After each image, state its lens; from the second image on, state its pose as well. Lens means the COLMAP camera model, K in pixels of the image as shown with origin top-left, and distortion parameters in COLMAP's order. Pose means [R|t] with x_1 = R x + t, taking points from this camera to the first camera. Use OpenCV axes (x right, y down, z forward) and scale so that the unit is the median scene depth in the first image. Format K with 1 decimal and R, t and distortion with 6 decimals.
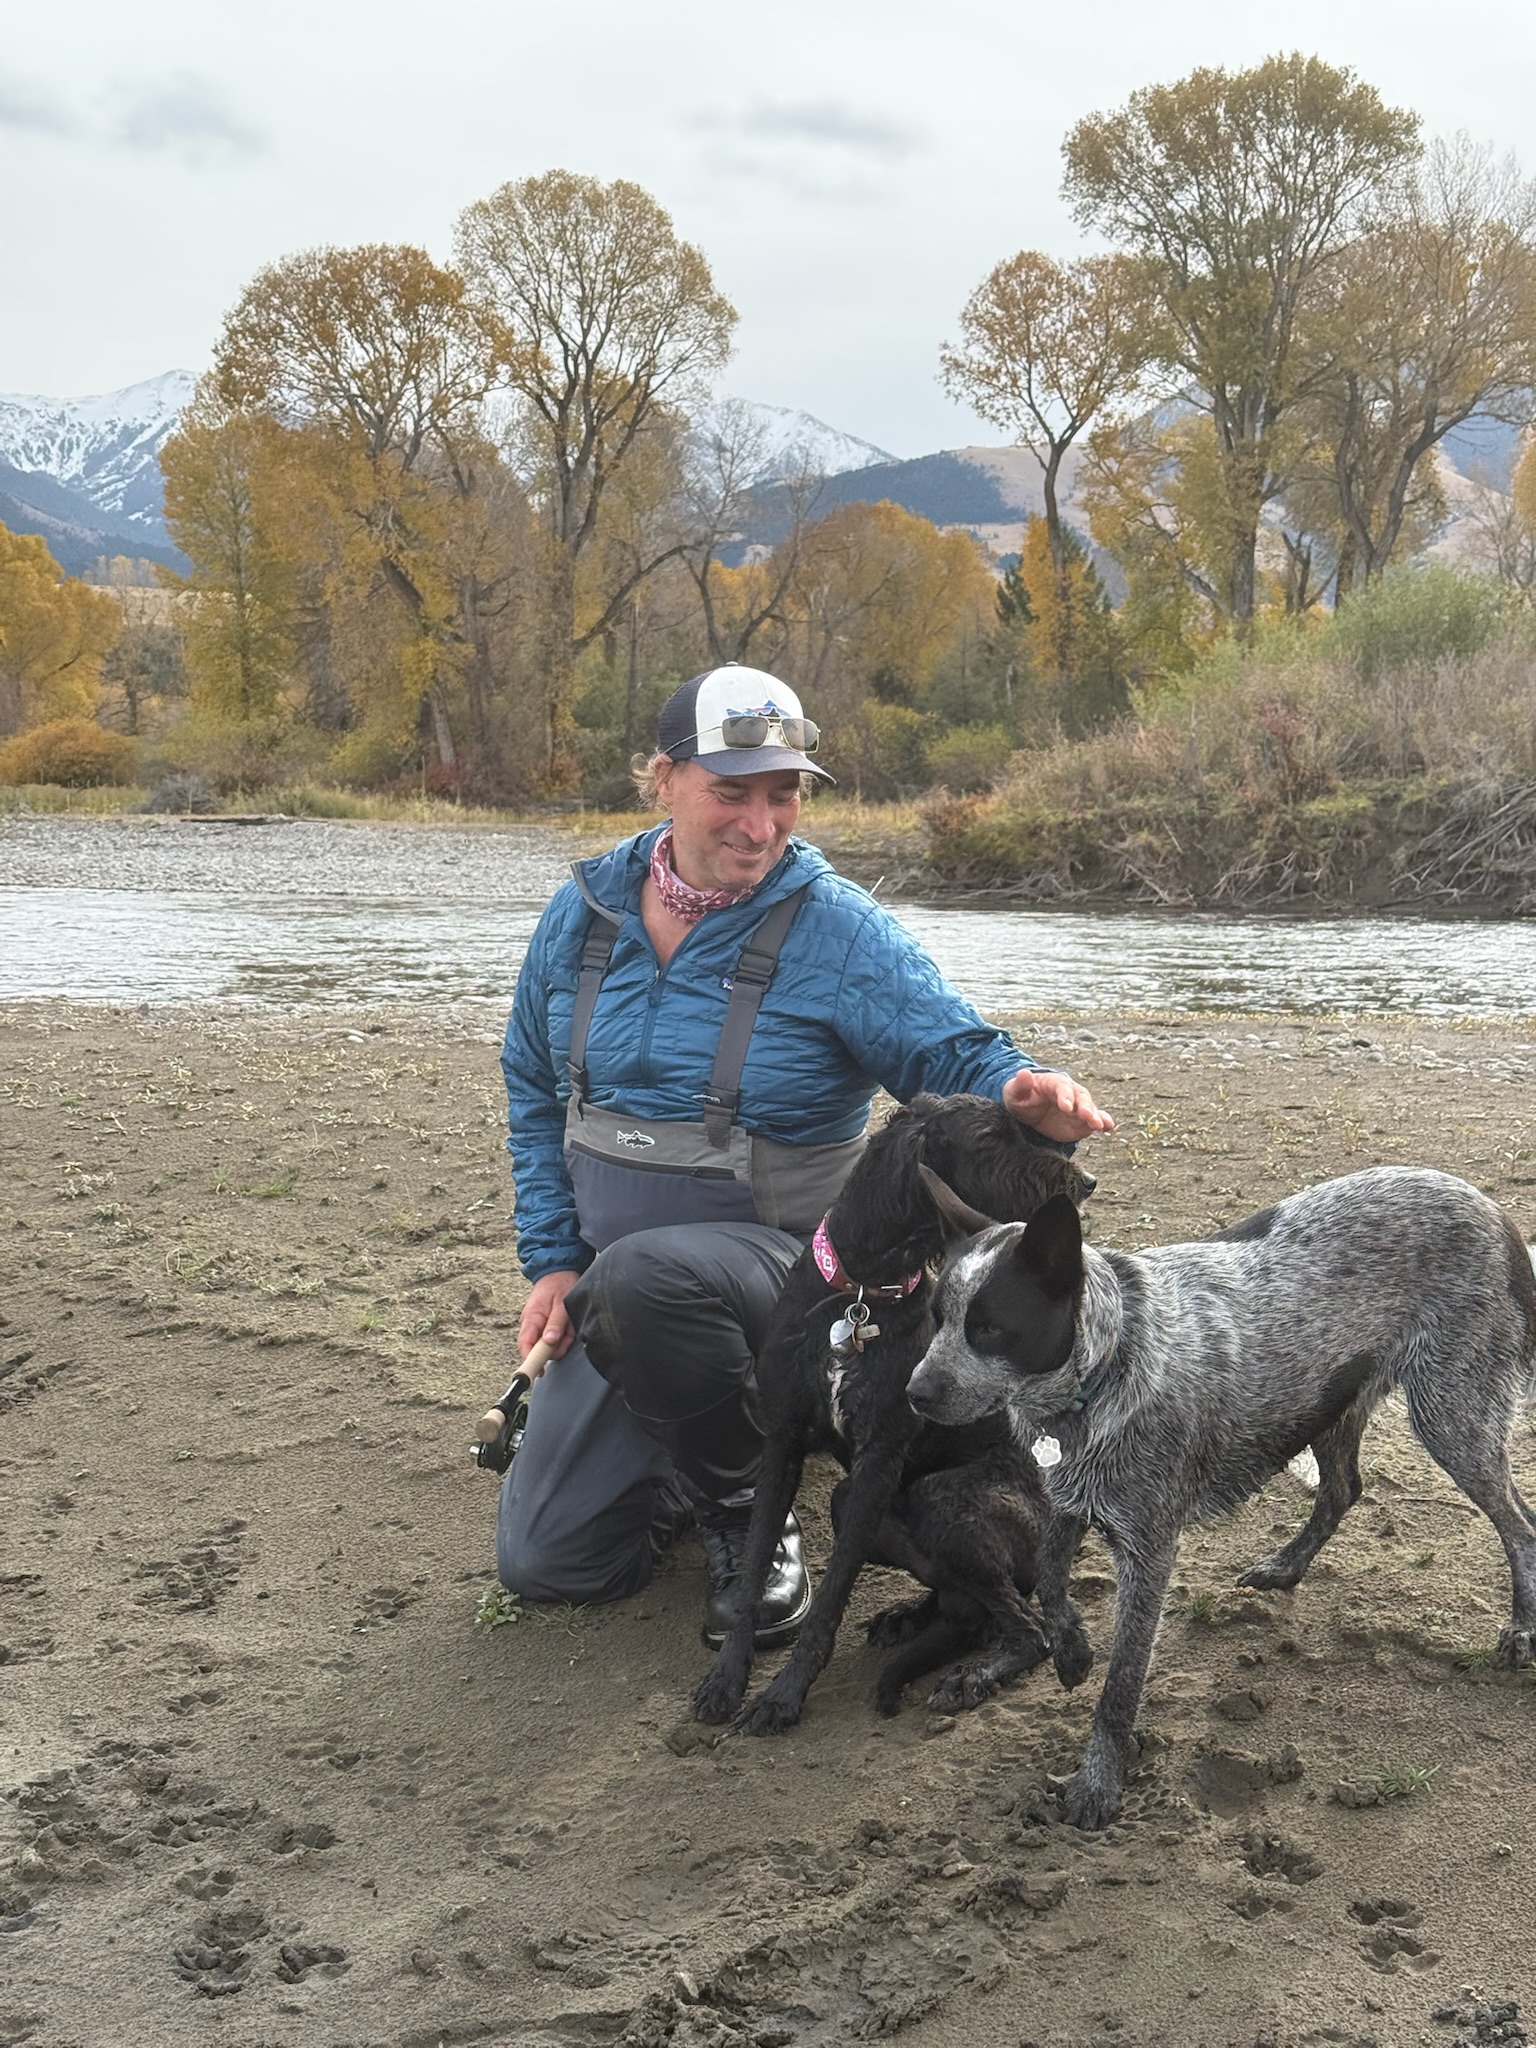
lens RADIAL K [[2916.6, 0, 769.8], [0, 2916.6, 1020.8], [0, 0, 1]] dist [0.137197, 0.000000]
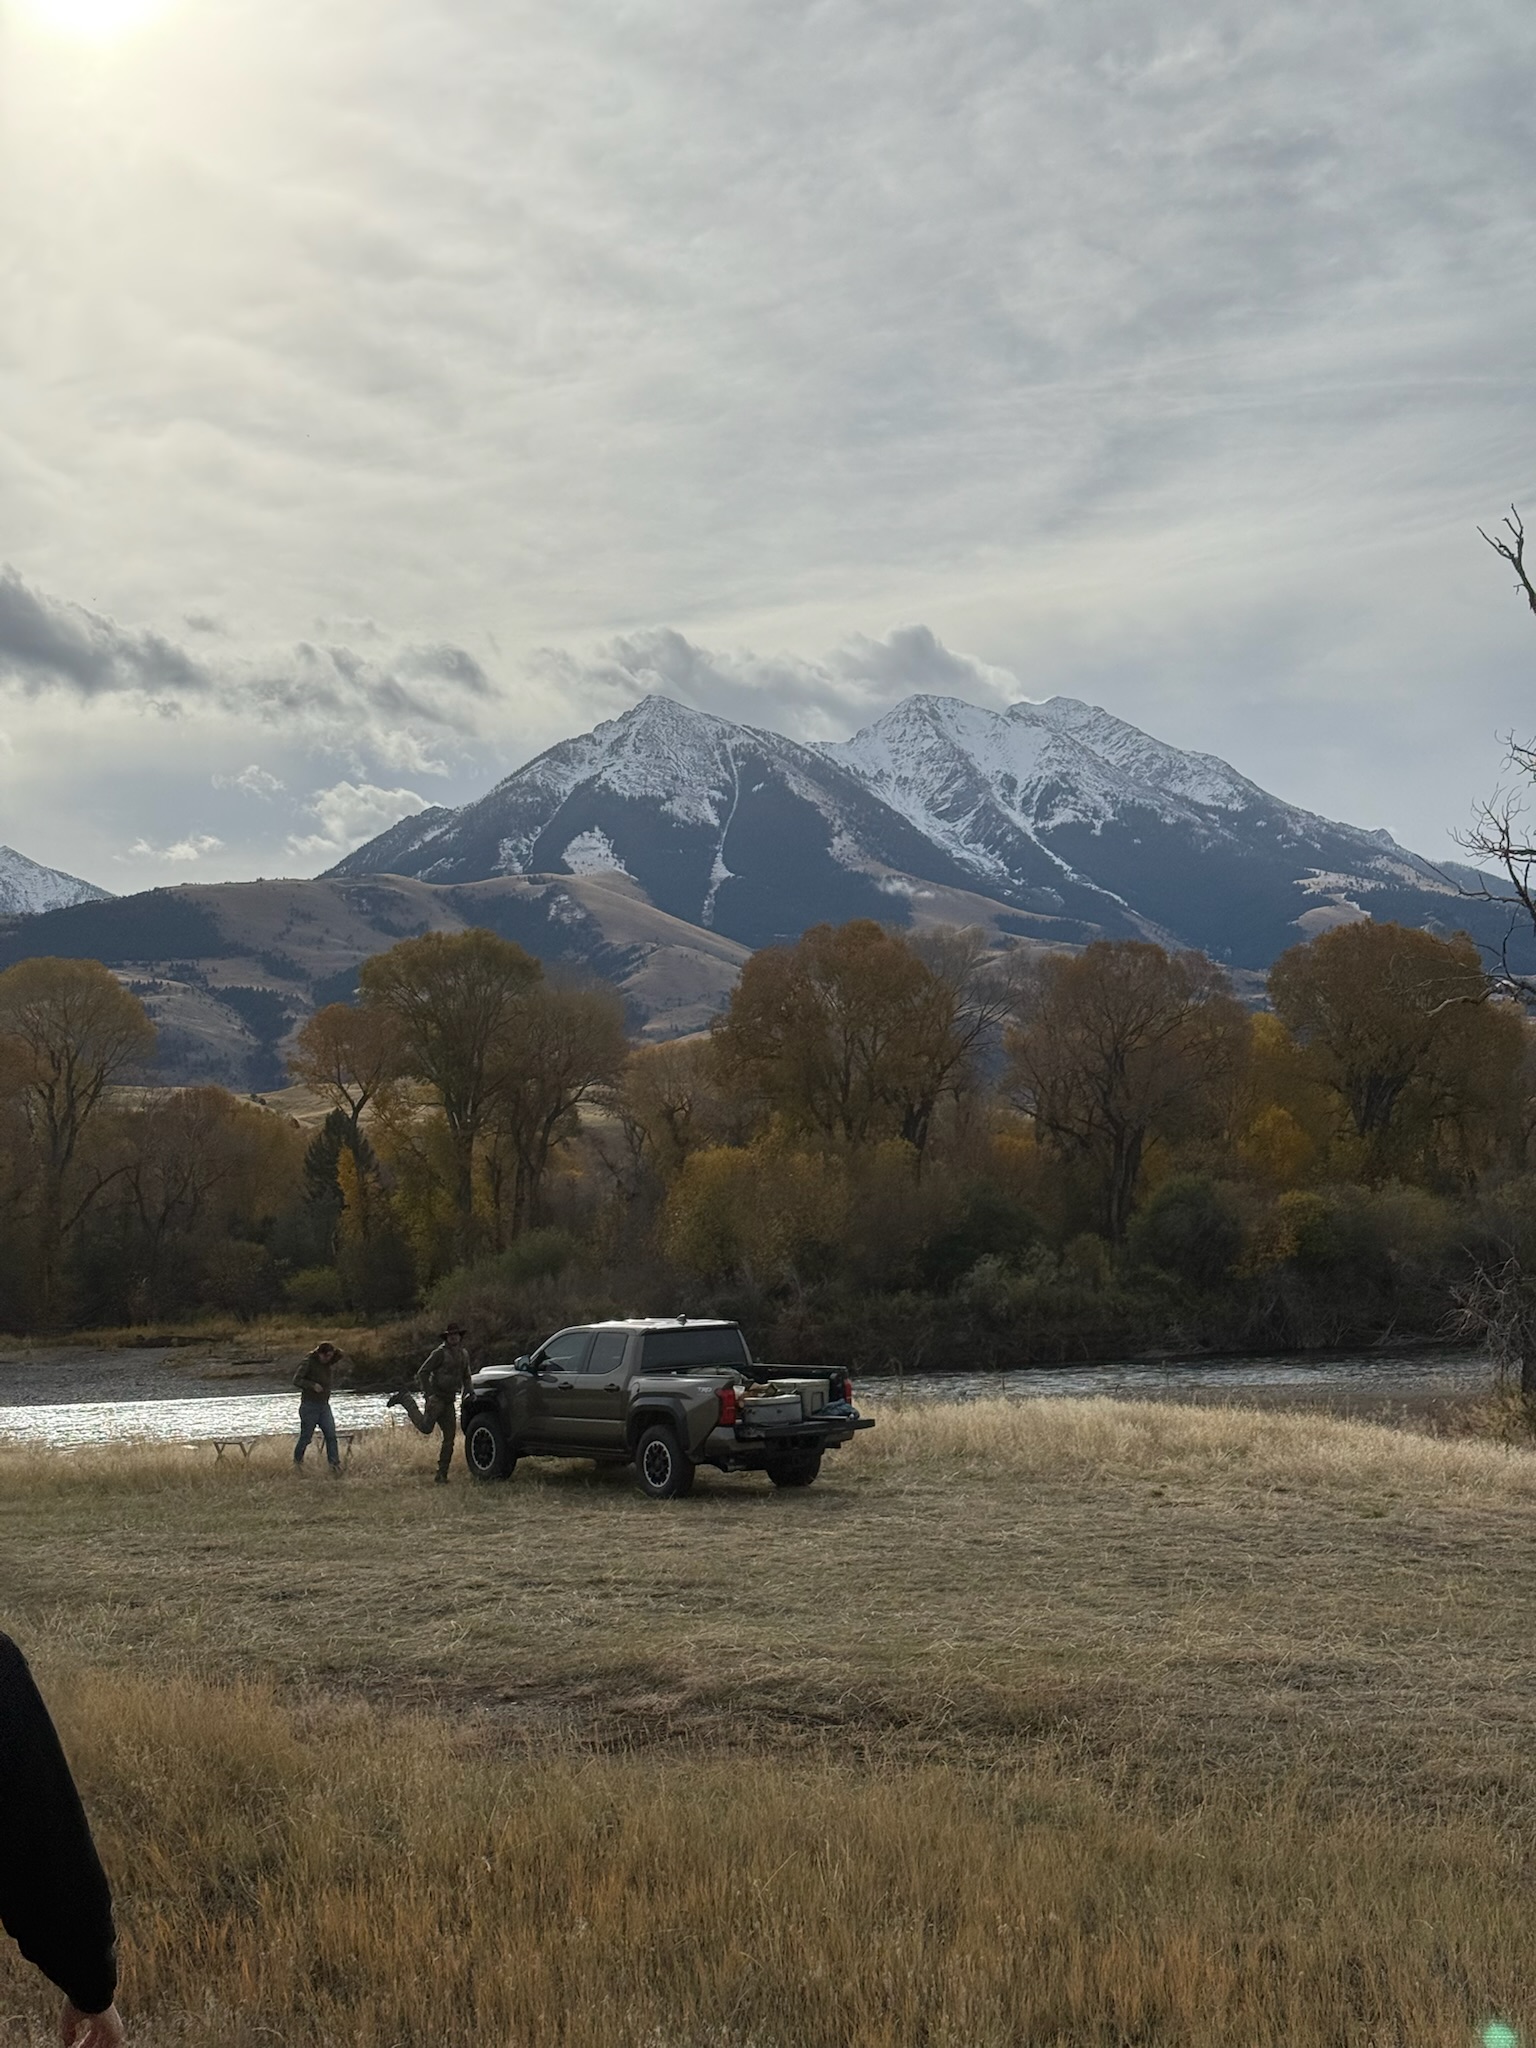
lens RADIAL K [[2916.6, 0, 764.4], [0, 2916.6, 1022.8], [0, 0, 1]] dist [0.137197, 0.000000]
pose [[0.965748, -0.028391, 0.257925, -0.115804], [0.065276, 0.988612, -0.135594, 0.006444], [-0.251138, 0.147786, 0.956603, -0.741700]]
